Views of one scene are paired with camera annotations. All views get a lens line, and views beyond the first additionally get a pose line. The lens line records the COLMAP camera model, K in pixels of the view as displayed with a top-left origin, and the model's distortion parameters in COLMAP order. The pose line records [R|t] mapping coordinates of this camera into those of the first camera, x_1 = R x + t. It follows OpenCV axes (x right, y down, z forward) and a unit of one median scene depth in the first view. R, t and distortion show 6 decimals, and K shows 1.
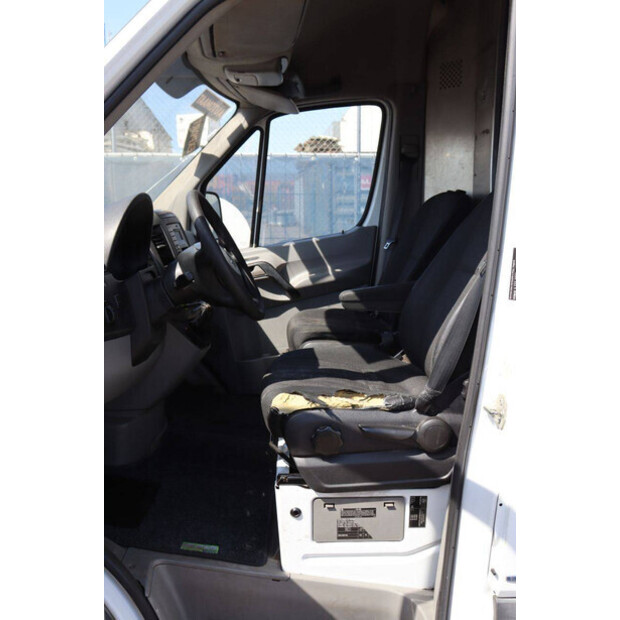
lens RADIAL K [[730.9, 0, 310.0], [0, 730.9, 310.0], [0, 0, 1]] dist [-0.053049, 0.231927]
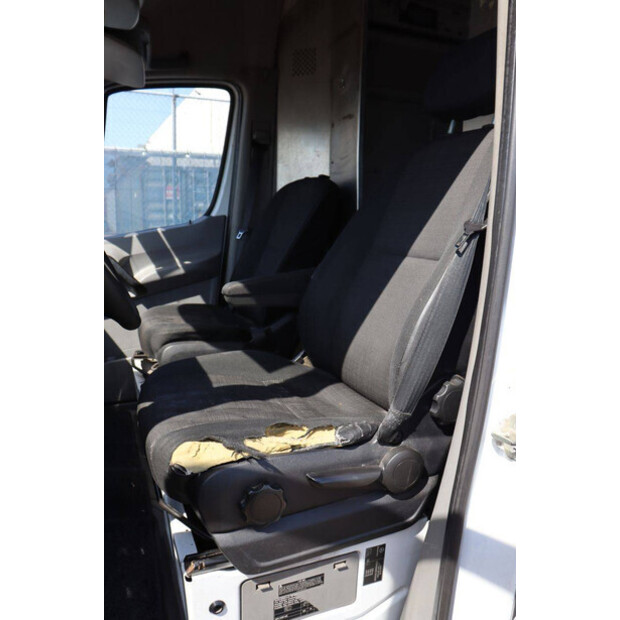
lens RADIAL K [[511.1, 0, 310.0], [0, 511.1, 310.0], [0, 0, 1]] dist [-0.182041, 0.178100]
pose [[0.925432, -0.049169, 0.375709, -0.097332], [0.040746, 0.998709, 0.030336, -0.011405], [-0.376716, -0.012765, 0.926241, 0.545109]]
